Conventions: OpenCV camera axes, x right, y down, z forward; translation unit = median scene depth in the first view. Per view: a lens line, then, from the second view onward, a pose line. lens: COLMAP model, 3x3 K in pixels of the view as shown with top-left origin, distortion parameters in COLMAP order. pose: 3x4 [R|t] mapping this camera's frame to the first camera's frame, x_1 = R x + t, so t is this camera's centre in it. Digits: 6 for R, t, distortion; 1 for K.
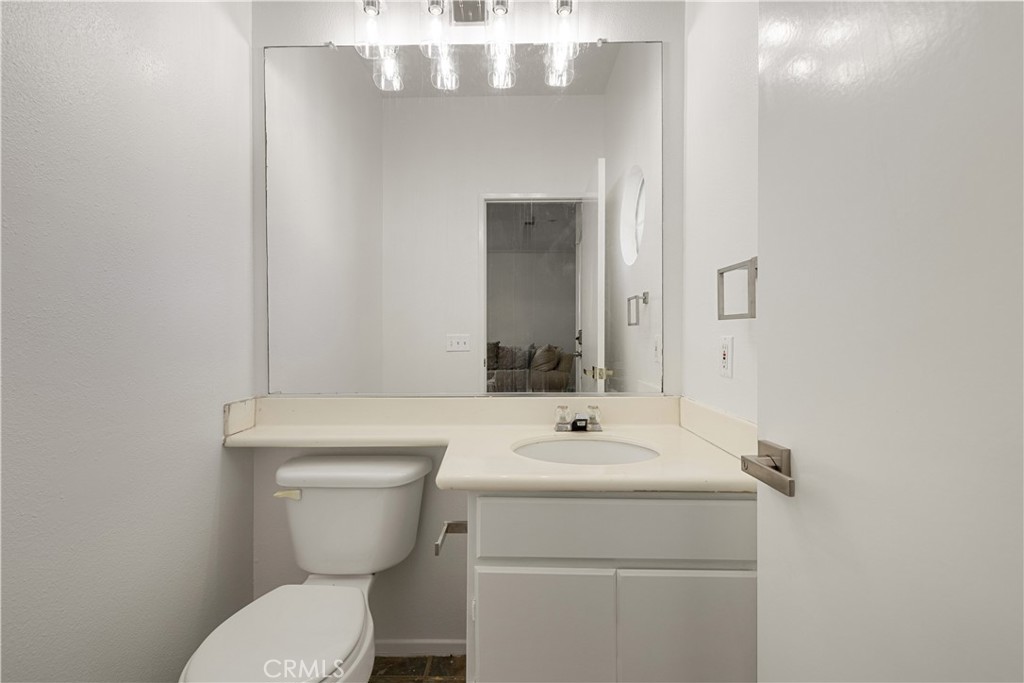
lens RADIAL K [[509.0, 0, 511.8], [0, 509.0, 343.9], [0, 0, 1]] dist [0.001687, 0.000107]
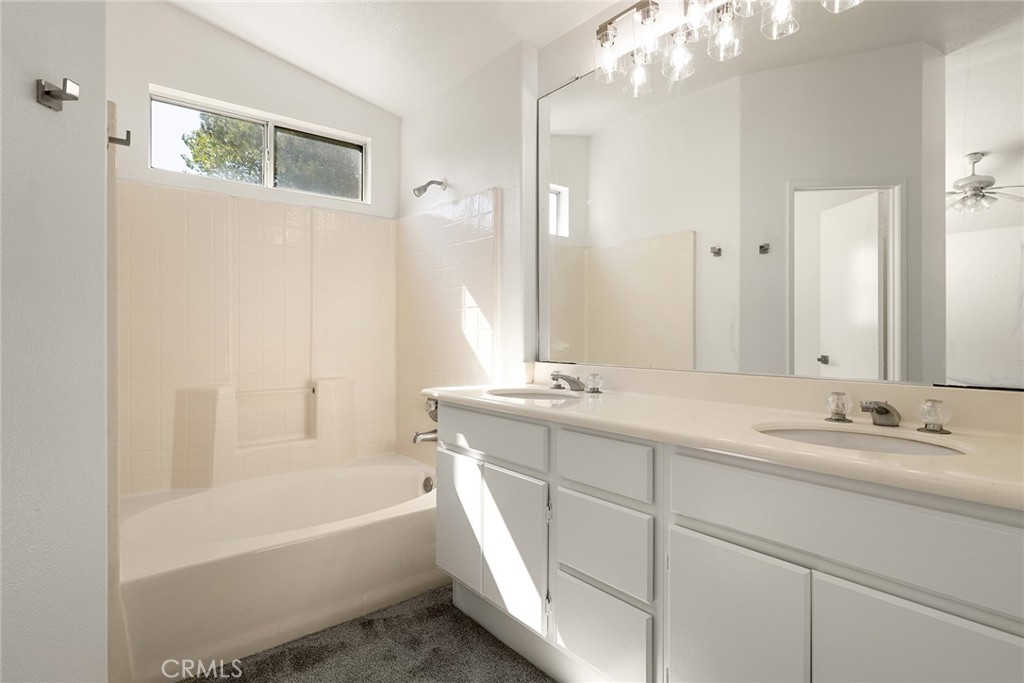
lens RADIAL K [[526.9, 0, 512.4], [0, 526.9, 336.0], [0, 0, 1]] dist [-0.000931, -0.000181]
pose [[0.712472, 0.015283, -0.701534, 0.262273], [0.006618, 0.999572, 0.028498, -0.002172], [0.701669, -0.024947, 0.712066, -0.024820]]
